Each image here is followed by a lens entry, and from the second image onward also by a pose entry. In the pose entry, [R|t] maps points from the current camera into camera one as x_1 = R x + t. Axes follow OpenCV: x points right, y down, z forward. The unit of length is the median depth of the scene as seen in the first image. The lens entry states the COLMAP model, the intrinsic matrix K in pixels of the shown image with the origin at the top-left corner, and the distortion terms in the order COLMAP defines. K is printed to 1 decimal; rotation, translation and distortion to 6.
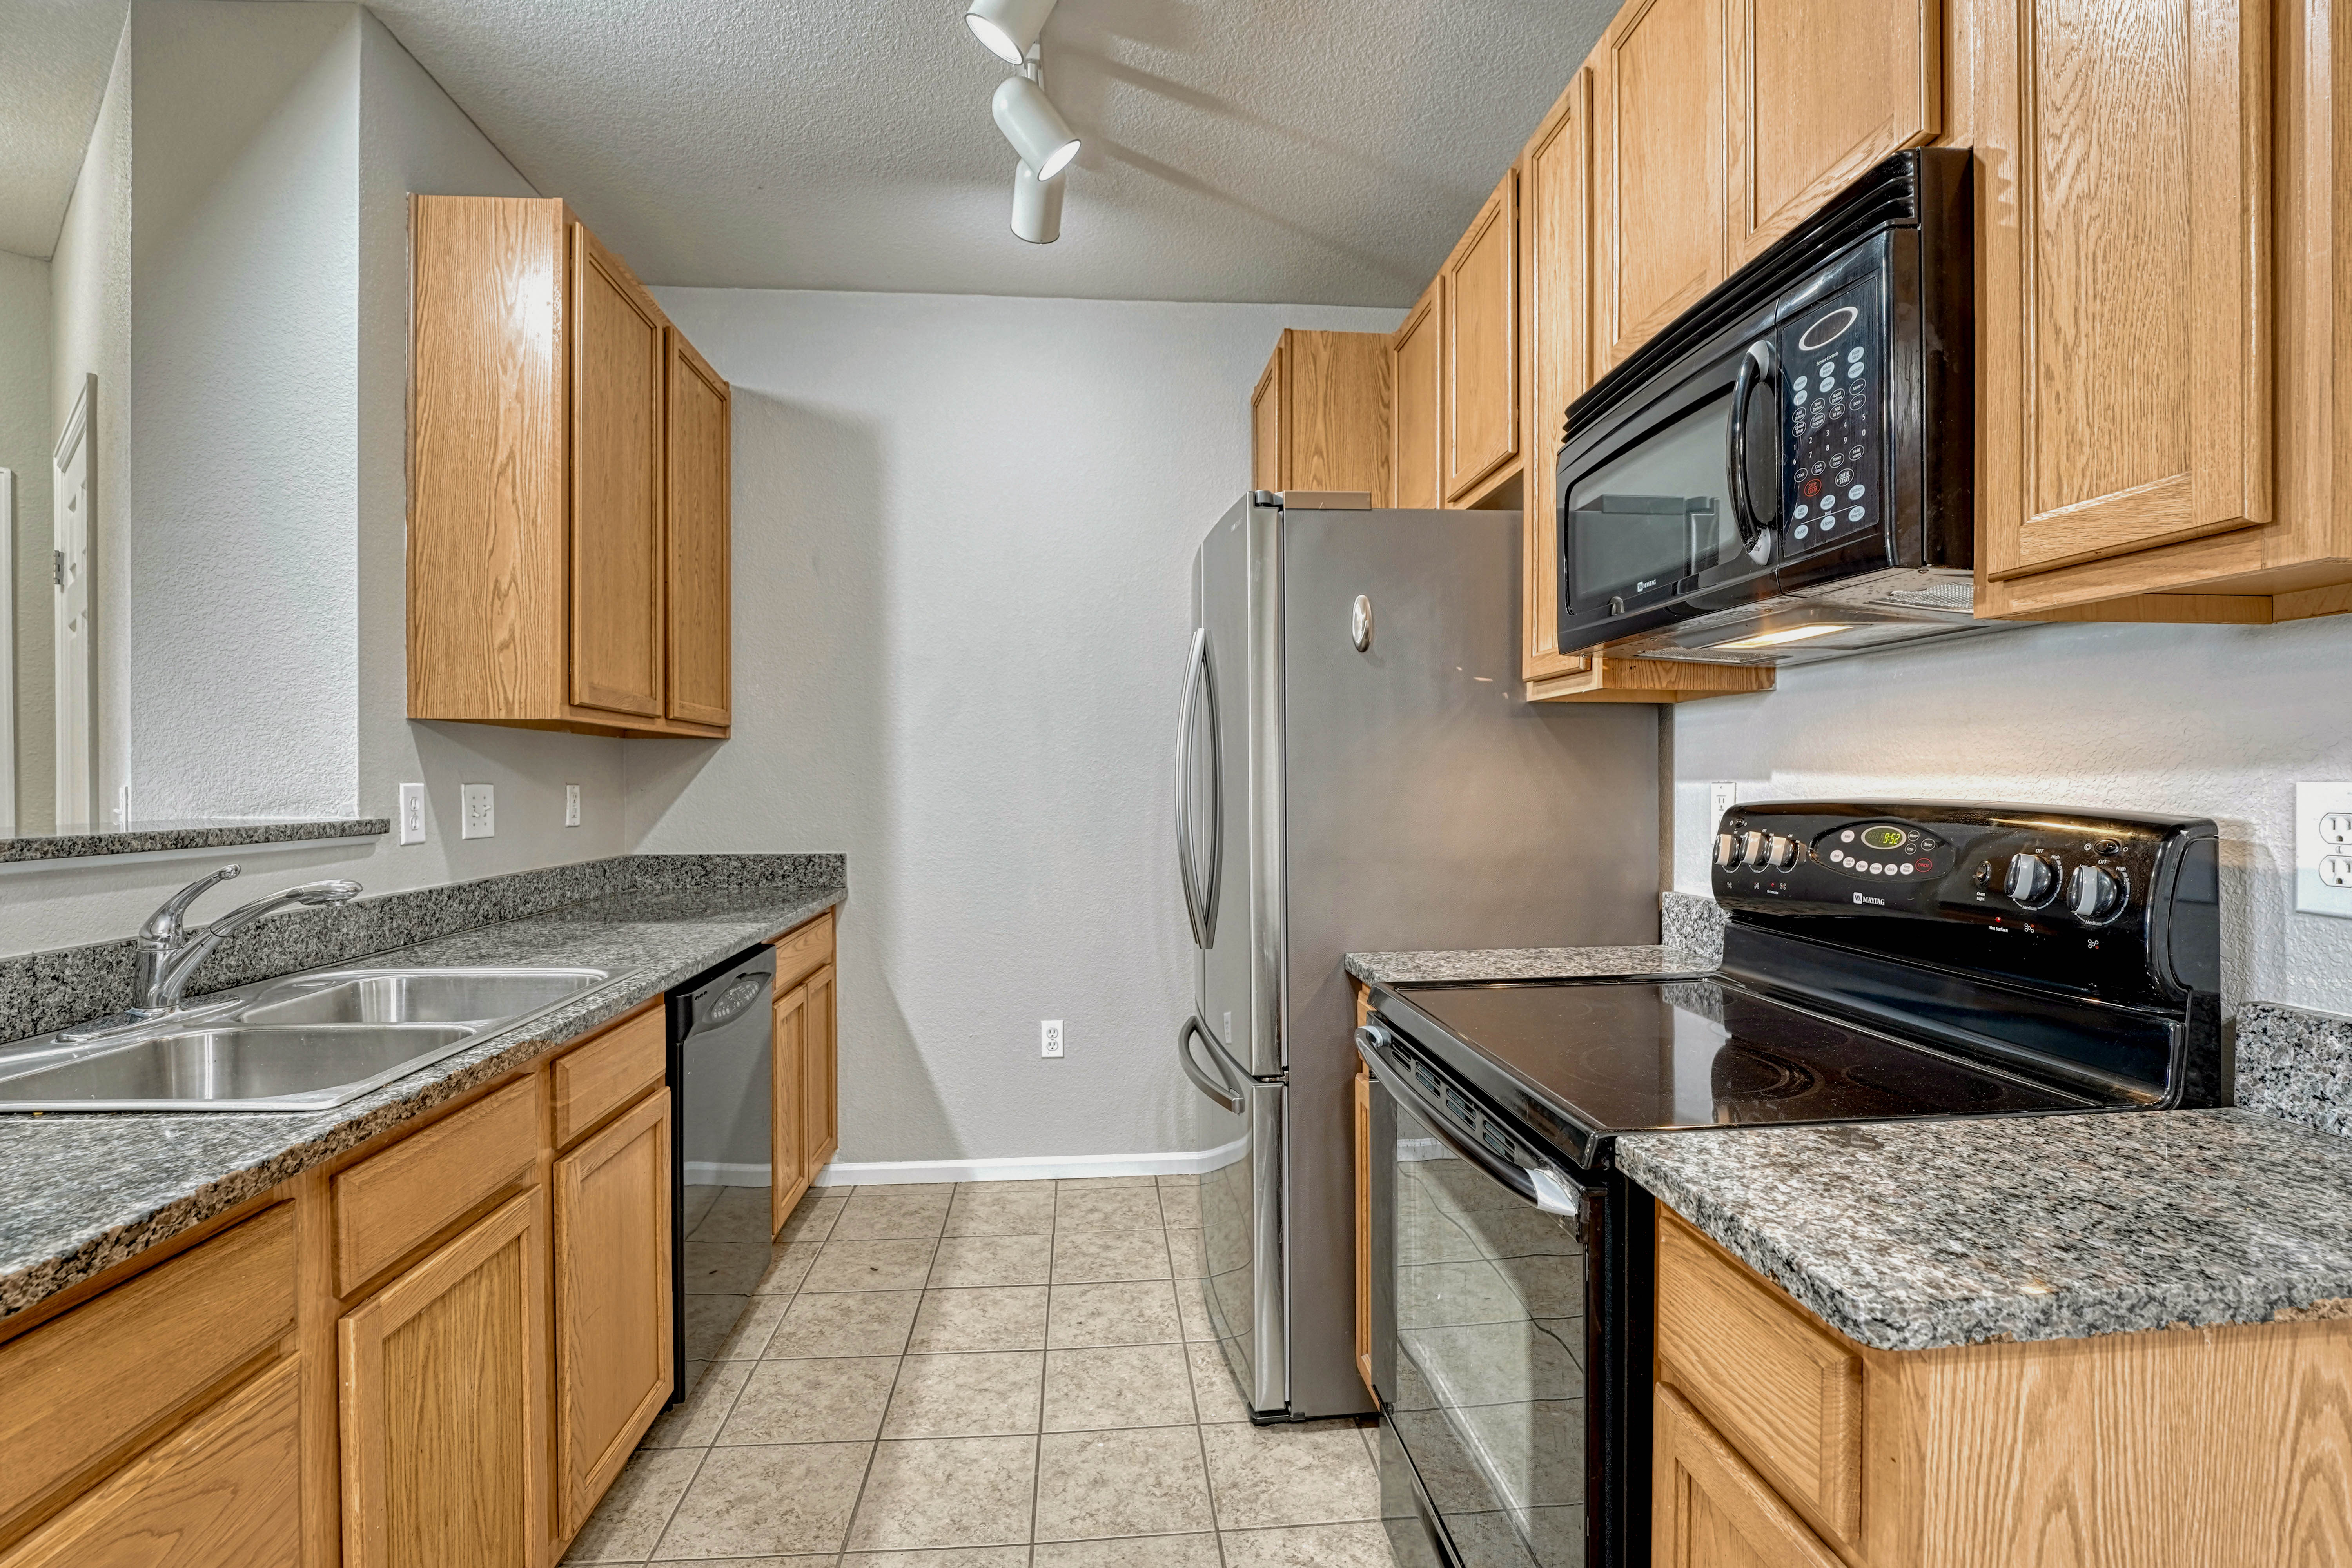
lens RADIAL K [[1083.7, 0, 1182.6], [0, 1083.7, 777.5], [0, 0, 1]] dist [-0.004241, -0.000454]
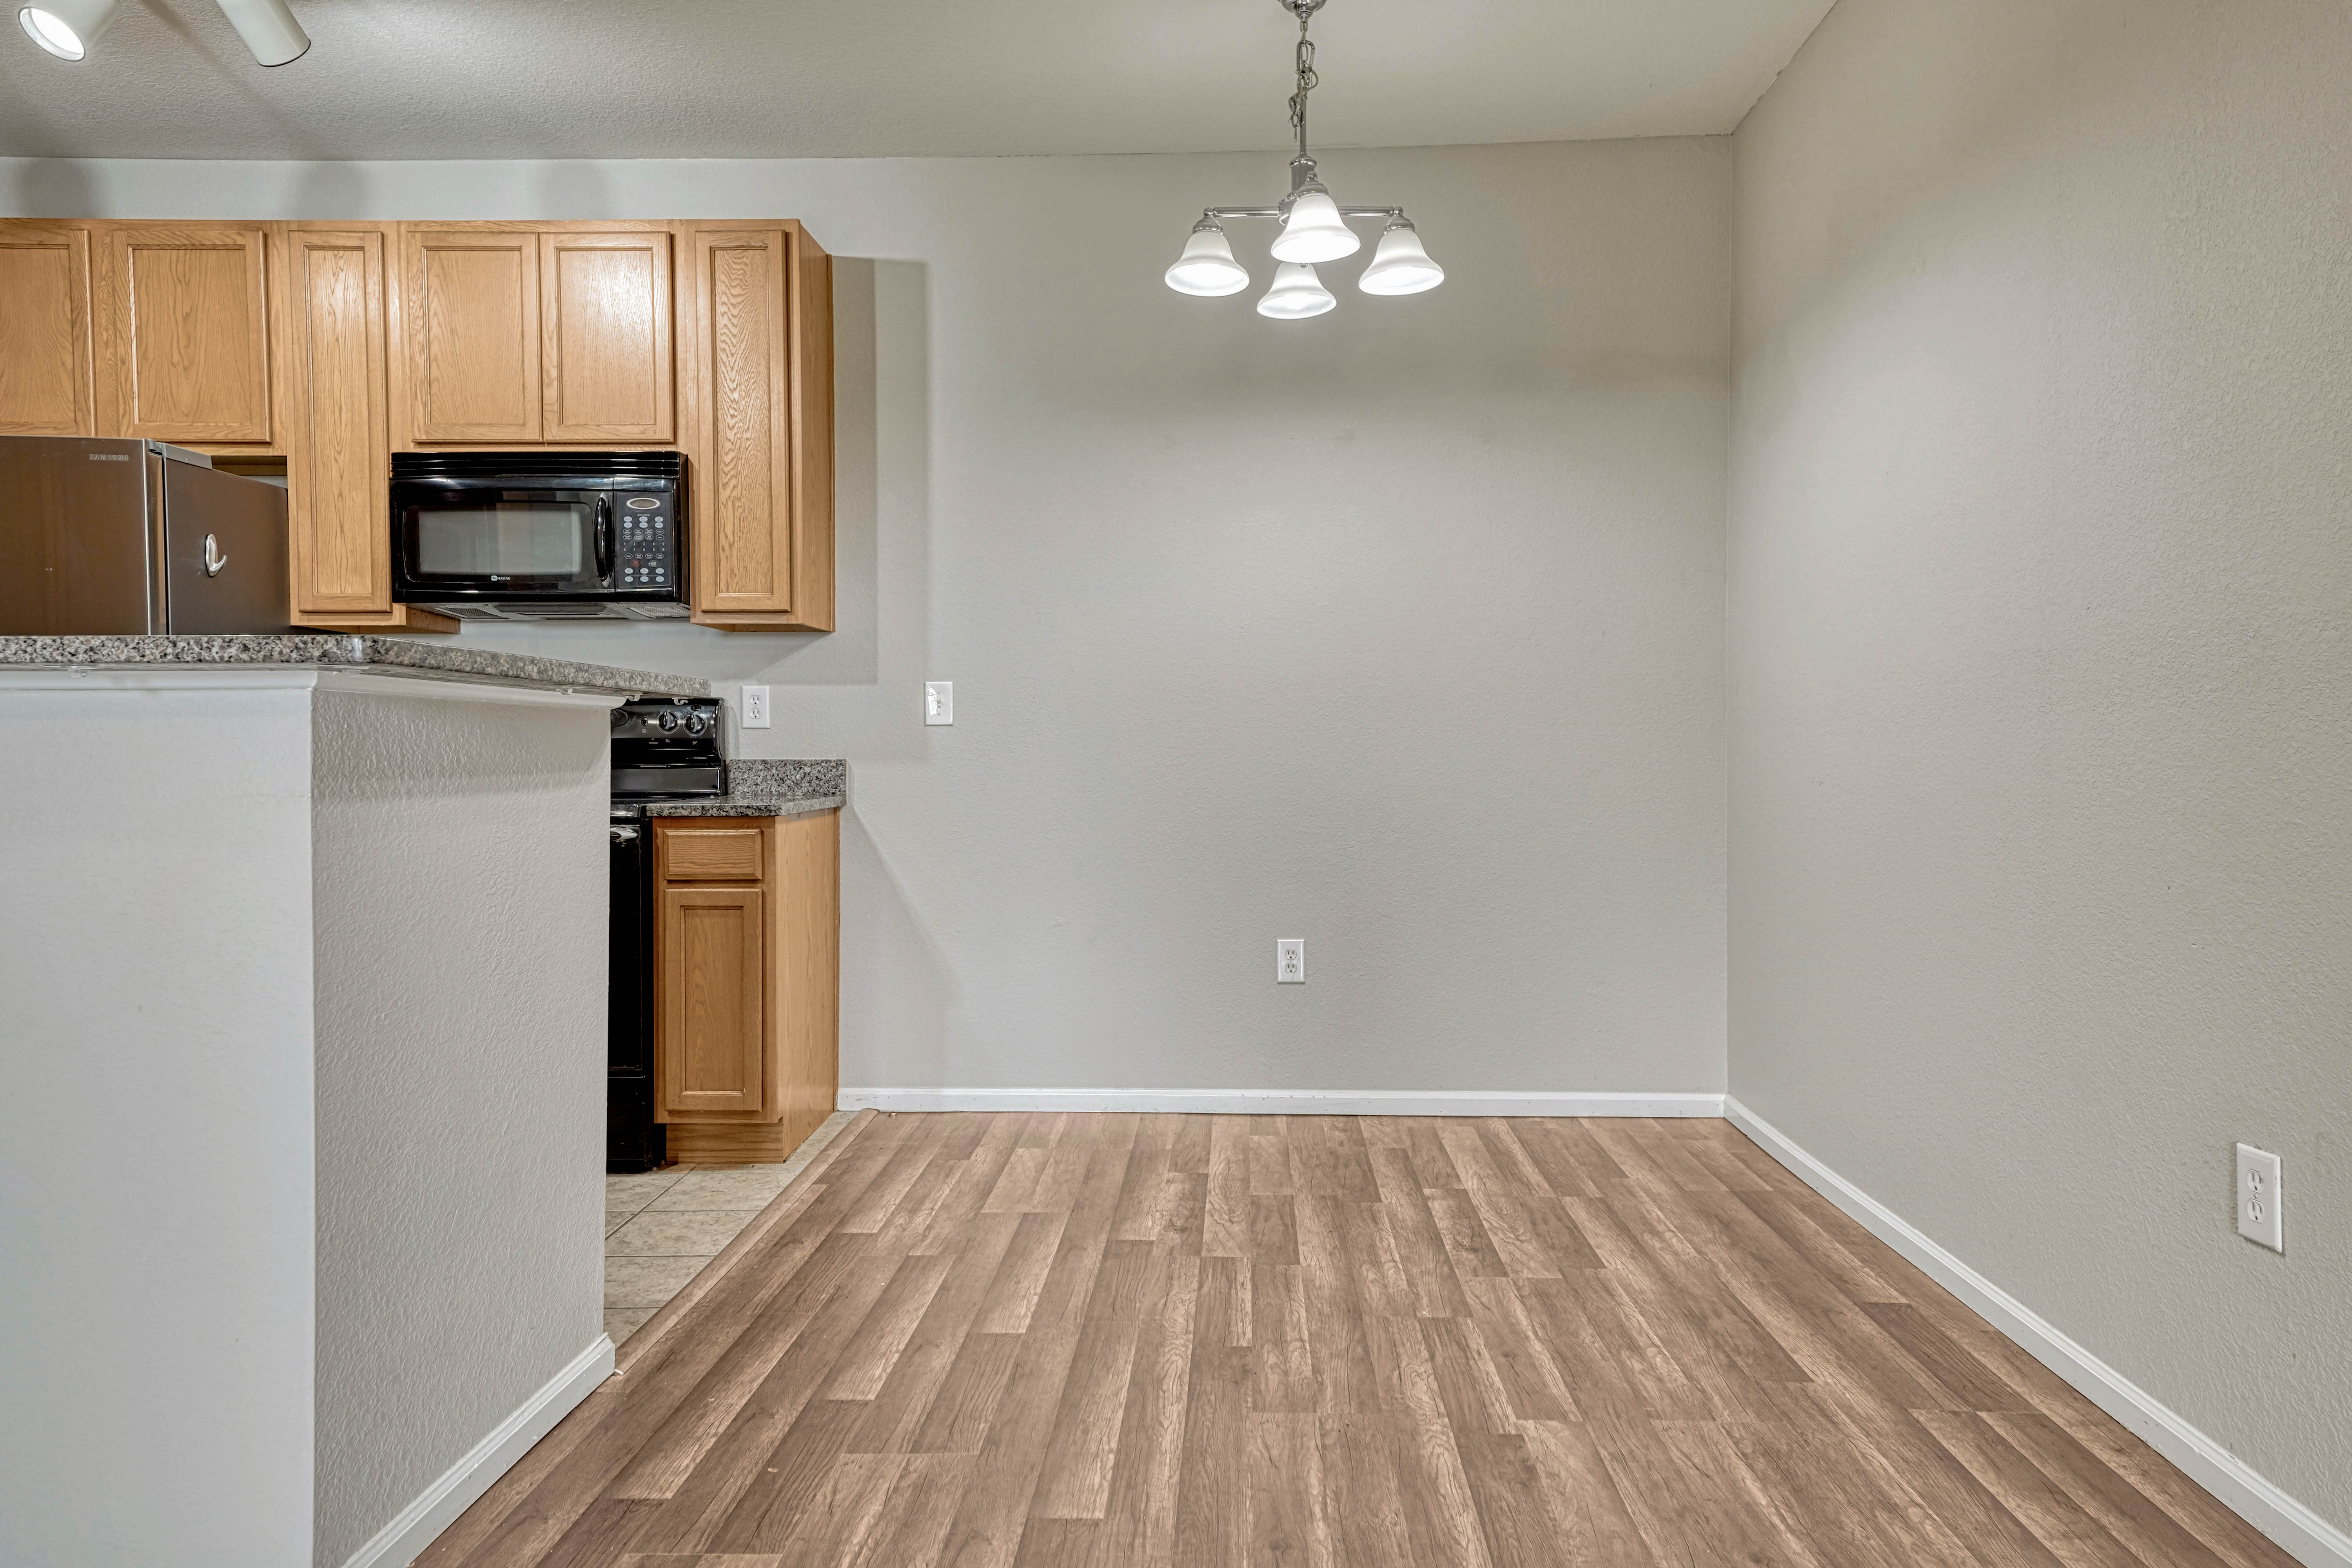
lens RADIAL K [[1486.2, 0, 1177.4], [0, 1486.2, 776.3], [0, 0, 1]] dist [0.002111, 0.000226]
pose [[0.115472, -0.022538, 0.993055, -2.872435], [0.010851, 0.999712, 0.021427, 0.176683], [-0.993251, 0.008302, 0.115683, -0.683498]]
